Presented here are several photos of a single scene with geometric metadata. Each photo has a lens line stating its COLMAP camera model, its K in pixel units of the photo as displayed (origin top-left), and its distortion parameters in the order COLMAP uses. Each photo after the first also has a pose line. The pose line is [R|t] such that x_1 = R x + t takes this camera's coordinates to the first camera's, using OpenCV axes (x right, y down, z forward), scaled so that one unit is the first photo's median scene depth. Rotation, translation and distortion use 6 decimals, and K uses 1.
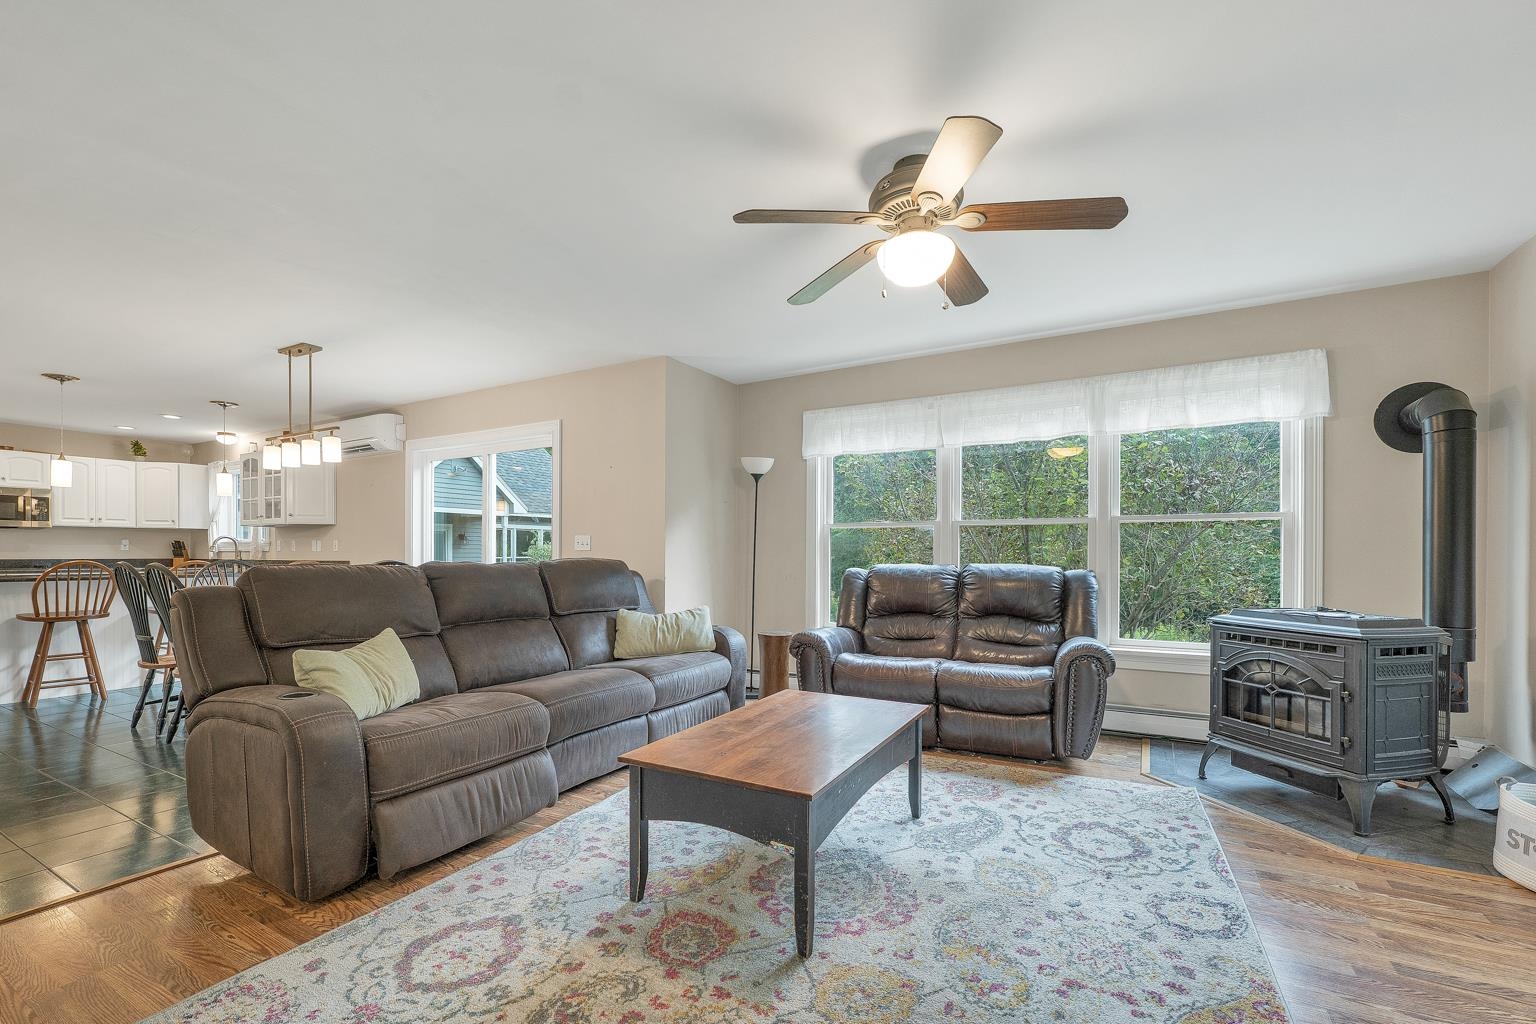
lens RADIAL K [[662.6, 0, 766.2], [0, 662.6, 560.1], [0, 0, 1]] dist [-0.002519, -0.000397]
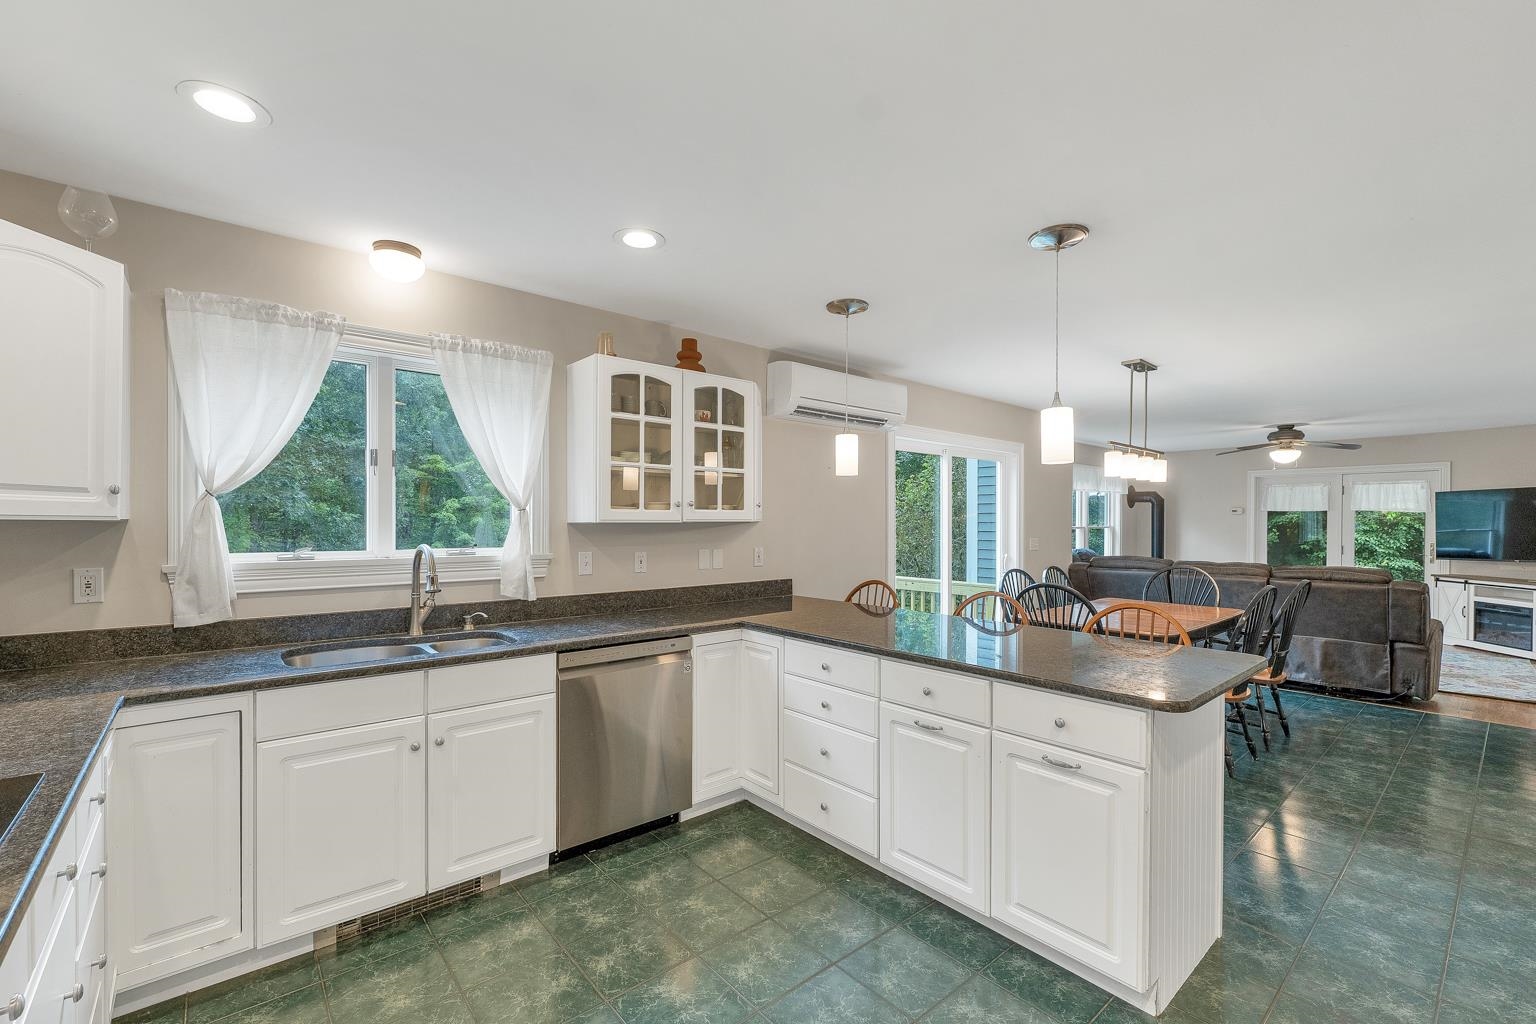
lens RADIAL K [[639.7, 0, 770.3], [0, 639.7, 526.0], [0, 0, 1]] dist [0.000662, 0.000072]
pose [[0.337133, -0.006271, 0.941436, -1.915803], [0.006503, 0.999969, 0.004333, -0.083325], [-0.941434, 0.004662, 0.337164, 1.264805]]
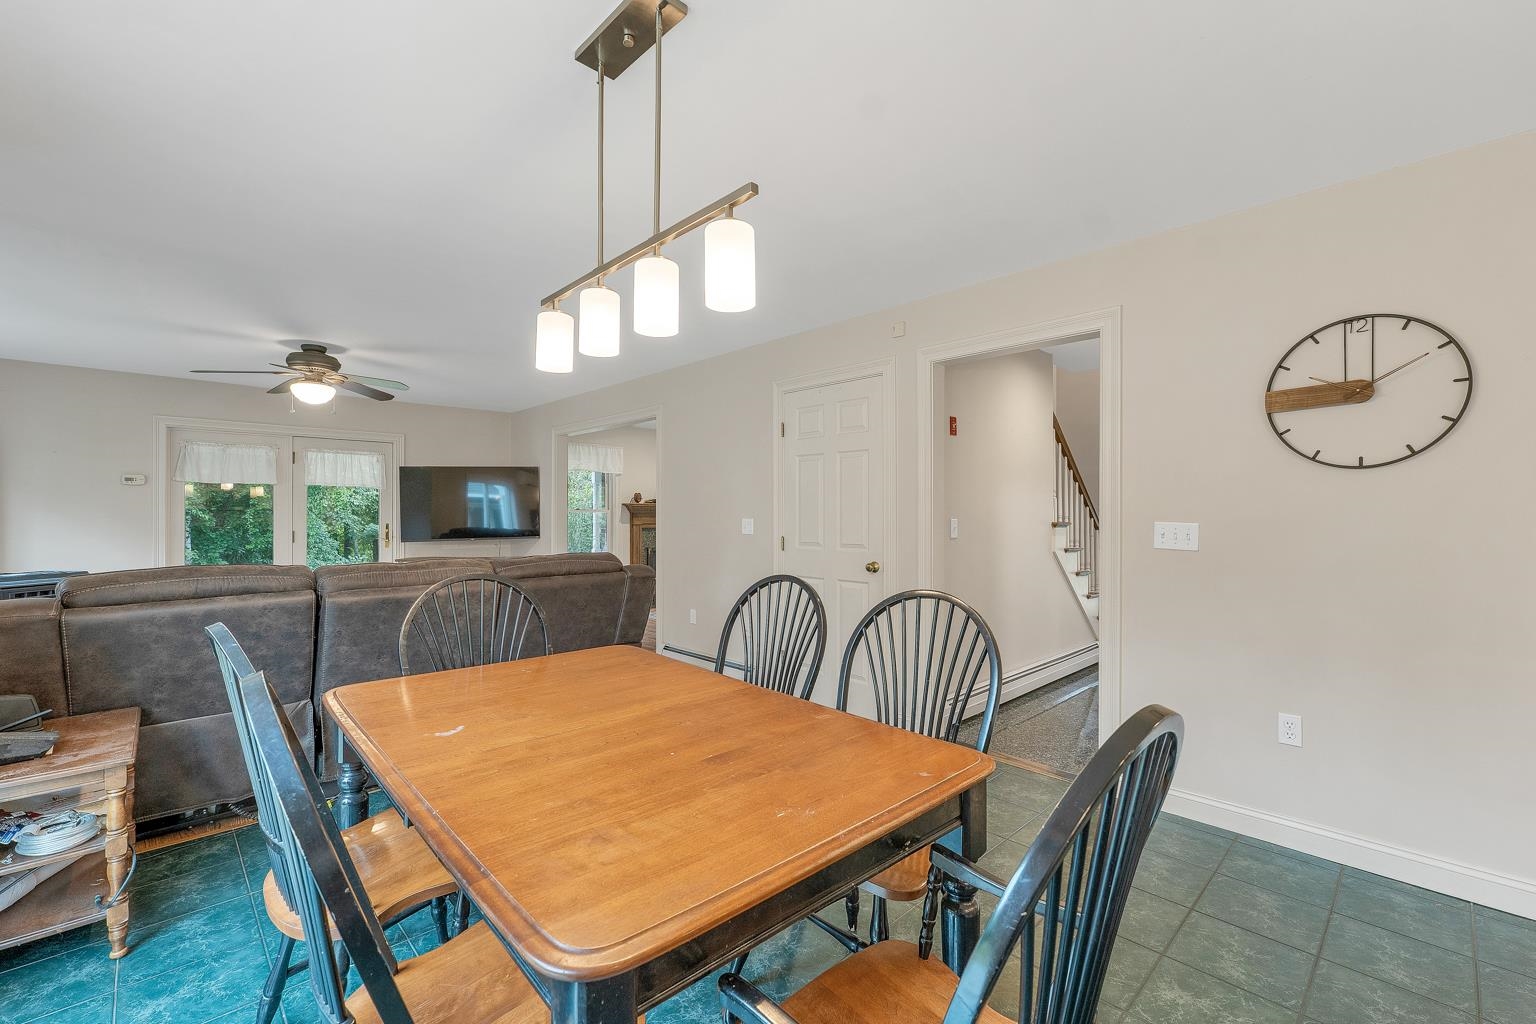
lens RADIAL K [[653.3, 0, 763.6], [0, 653.3, 522.1], [0, 0, 1]] dist [-0.000554, -0.000243]
pose [[-0.957507, -0.005242, 0.288363, -0.927416], [0.001103, 0.999761, 0.021837, -0.055363], [-0.288408, 0.021228, -0.957272, 1.404914]]
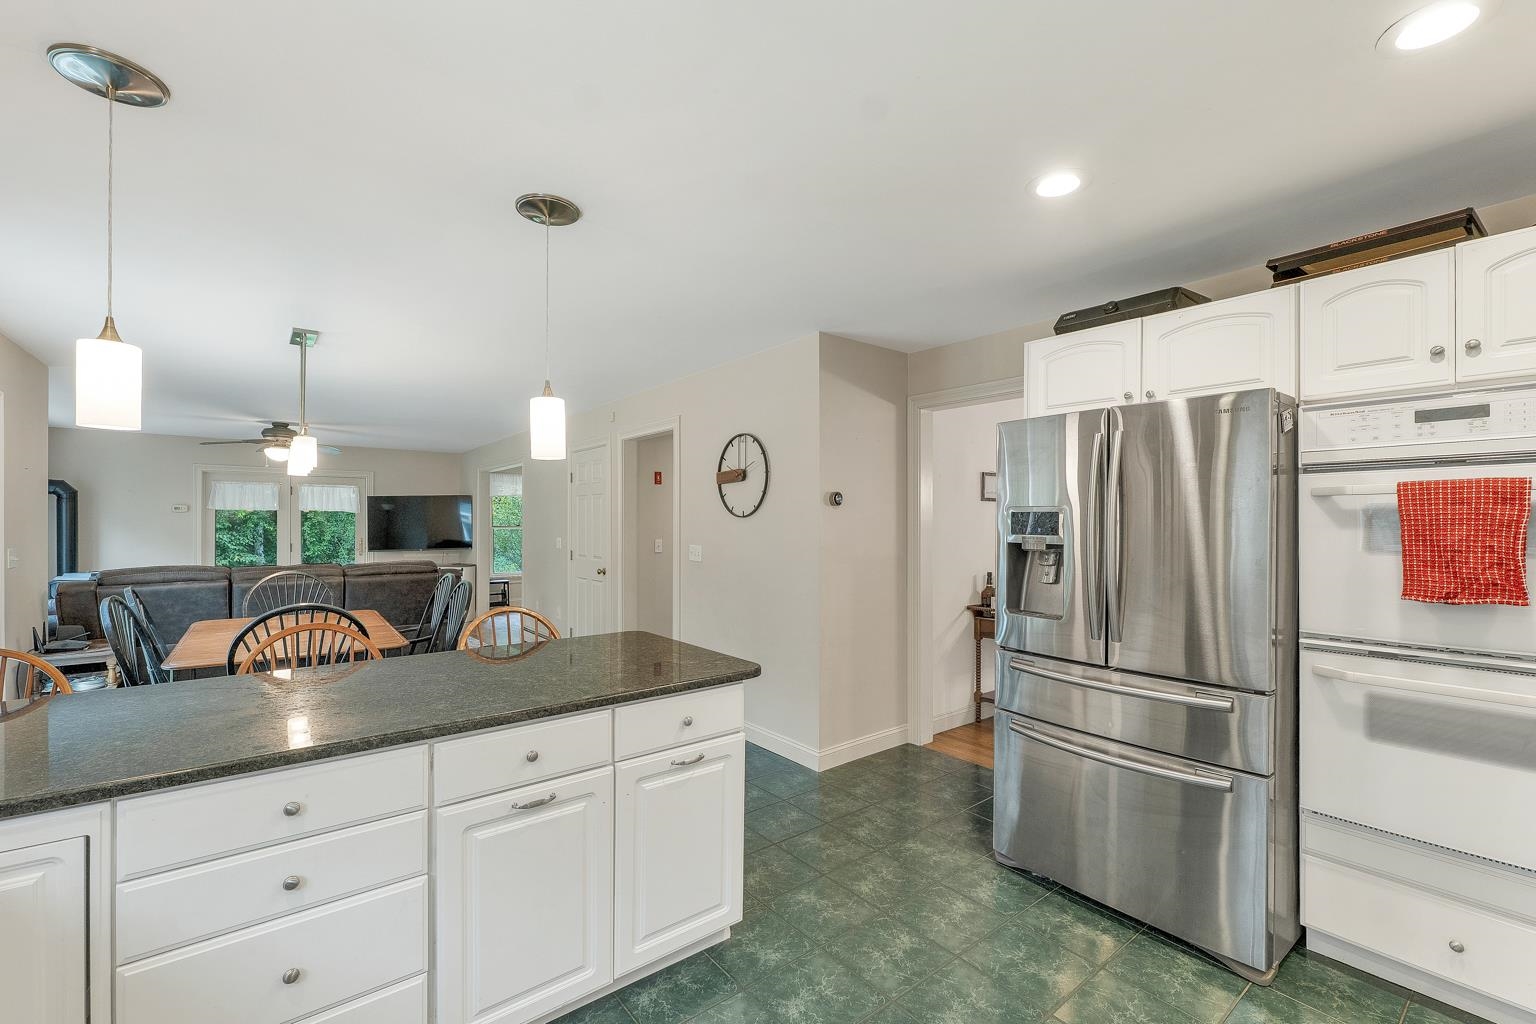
lens RADIAL K [[655.4, 0, 741.5], [0, 655.4, 518.5], [0, 0, 1]] dist [0.010622, 0.000016]
pose [[-0.918321, -0.000799, 0.395836, -1.644442], [0.001107, 0.999989, 0.004588, -0.091124], [-0.395836, 0.004651, -0.918310, 1.651317]]
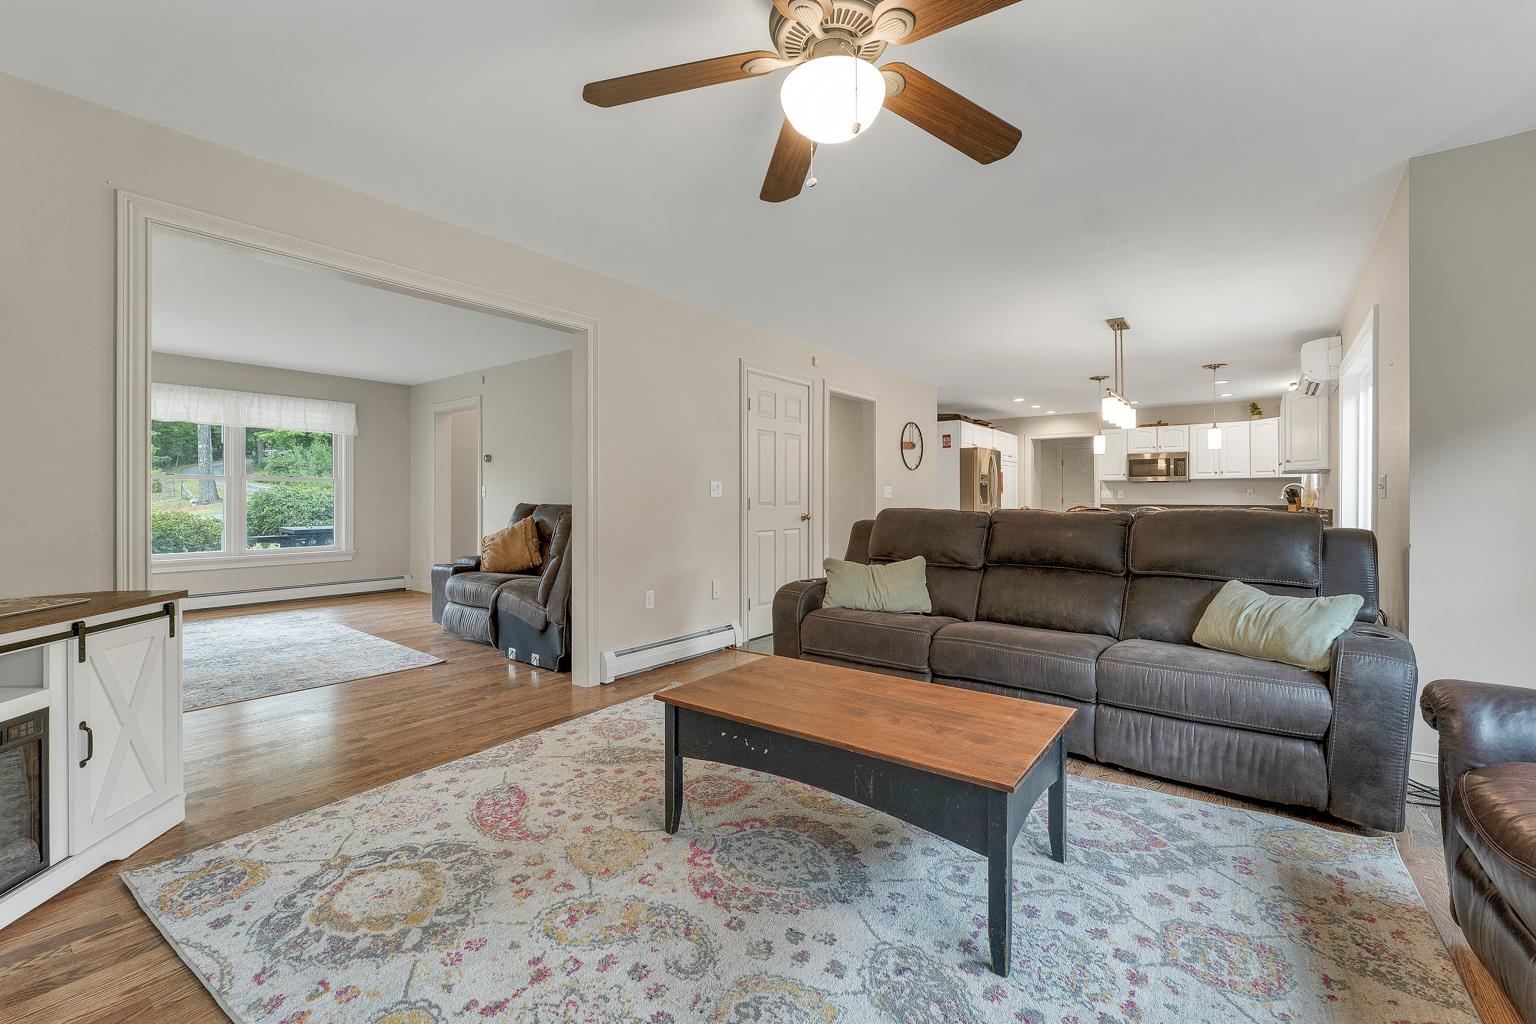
lens RADIAL K [[649.9, 0, 761.2], [0, 649.9, 498.0], [0, 0, 1]] dist [-0.001361, -0.000272]
pose [[-0.139673, -0.001756, -0.990196, 0.527702], [-0.011242, 0.999937, -0.000188, -0.008830], [0.990134, 0.011105, -0.139684, 0.571662]]
